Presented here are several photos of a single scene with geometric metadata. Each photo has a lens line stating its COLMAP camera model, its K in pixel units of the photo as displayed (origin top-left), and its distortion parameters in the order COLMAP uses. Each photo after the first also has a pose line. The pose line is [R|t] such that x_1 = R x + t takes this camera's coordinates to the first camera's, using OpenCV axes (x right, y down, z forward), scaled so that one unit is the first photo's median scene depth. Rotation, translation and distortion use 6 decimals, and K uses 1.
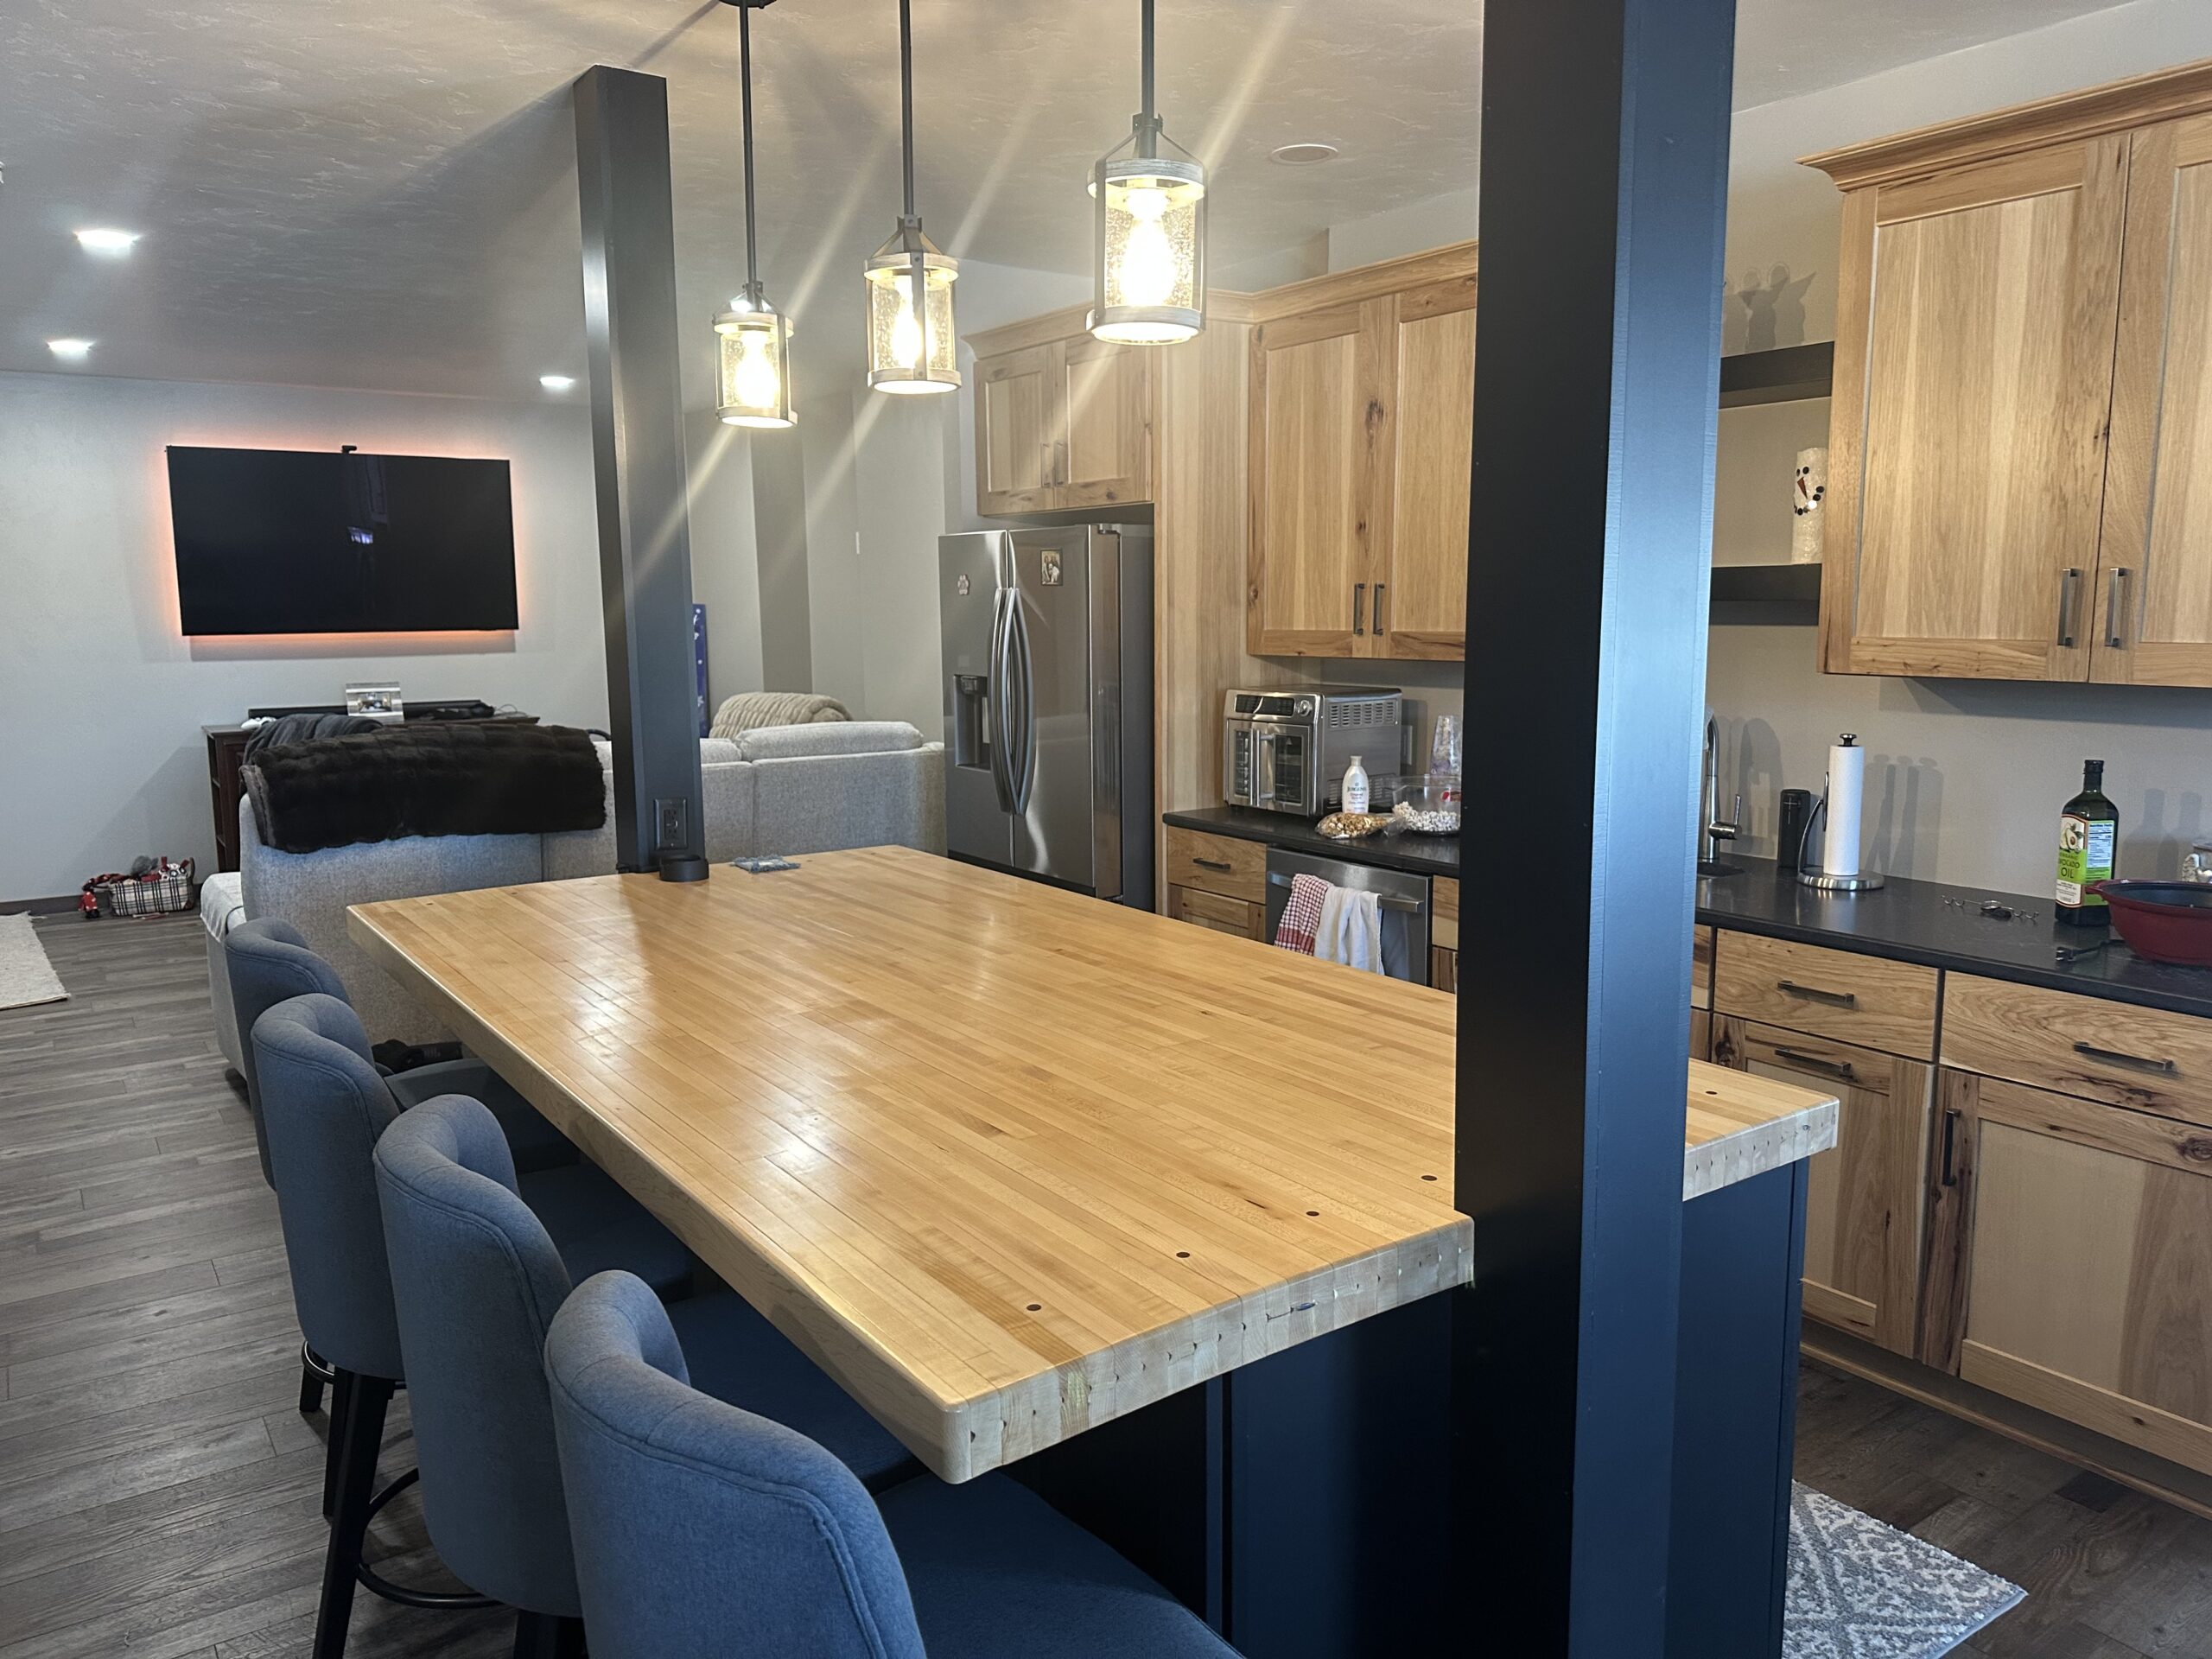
lens RADIAL K [[1605.9, 0, 1049.6], [0, 1605.9, 822.1], [0, 0, 1]] dist [0.053333, -0.082774]
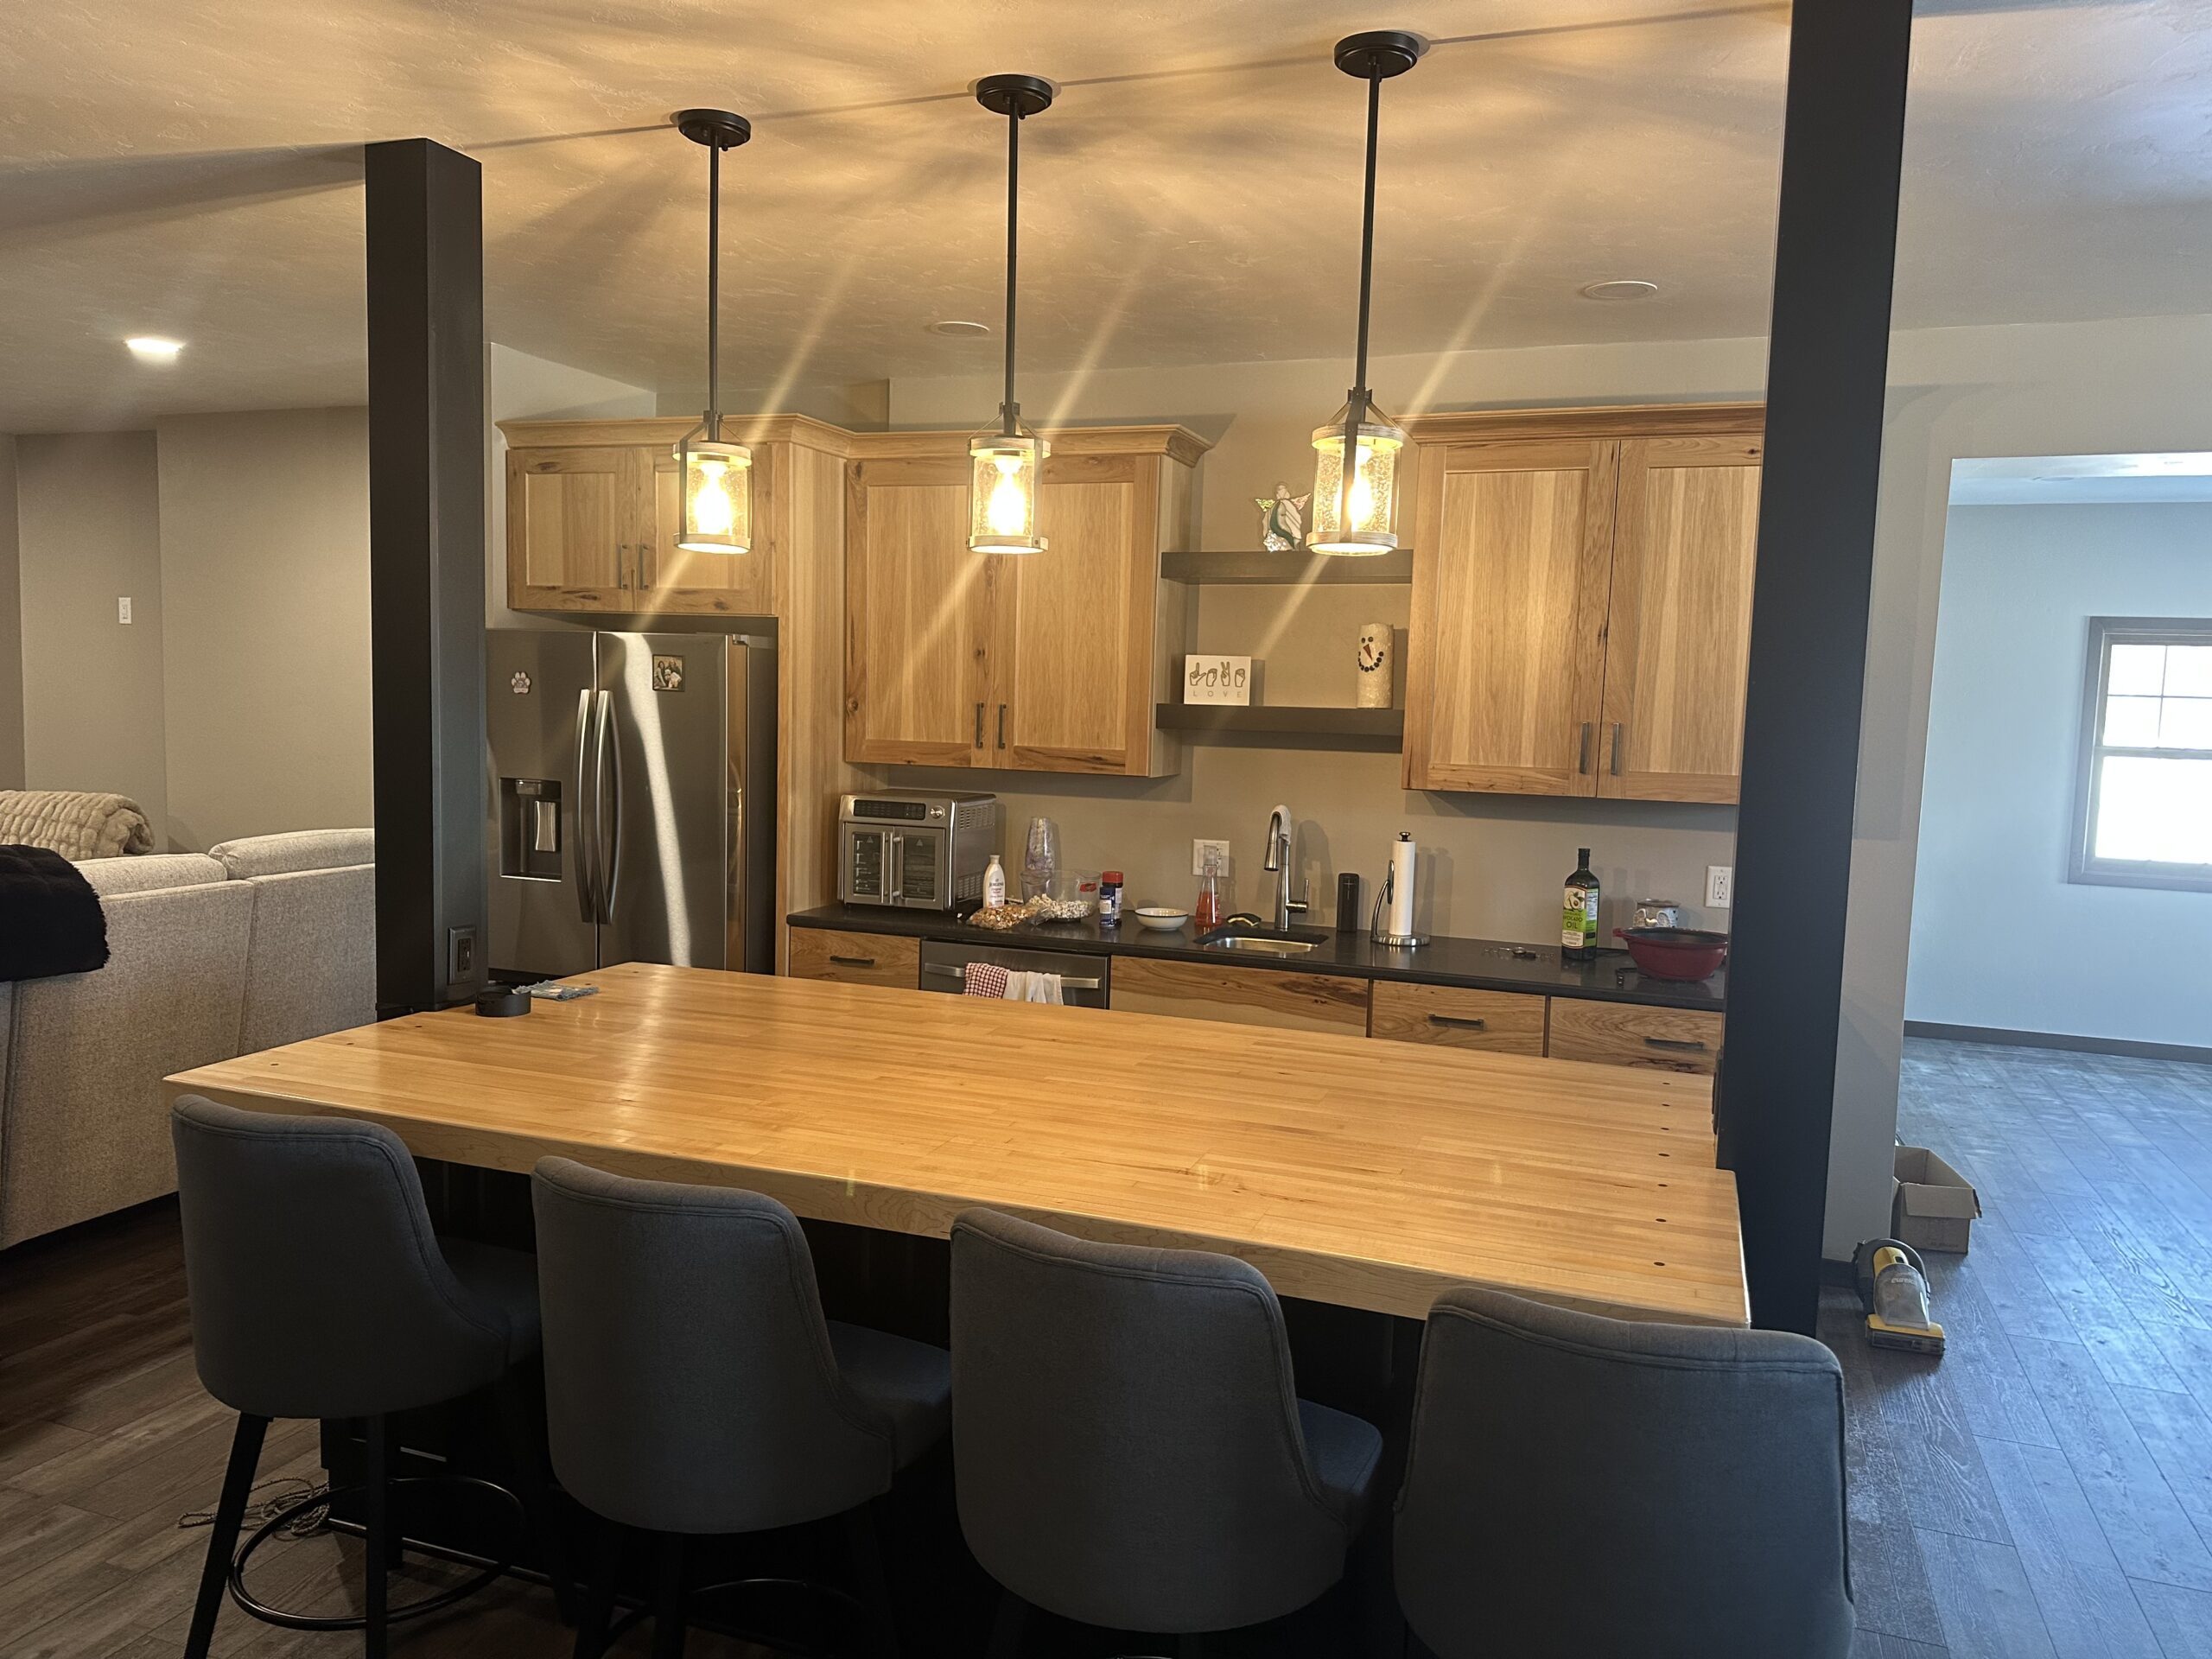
lens RADIAL K [[1571.4, 0, 1112.8], [0, 1571.4, 824.7], [0, 0, 1]] dist [0.096760, -0.133816]
pose [[0.798866, -0.015839, 0.601300, -0.505332], [0.045189, 0.998409, -0.033737, -0.026596], [-0.599809, 0.054124, 0.798311, 0.081251]]
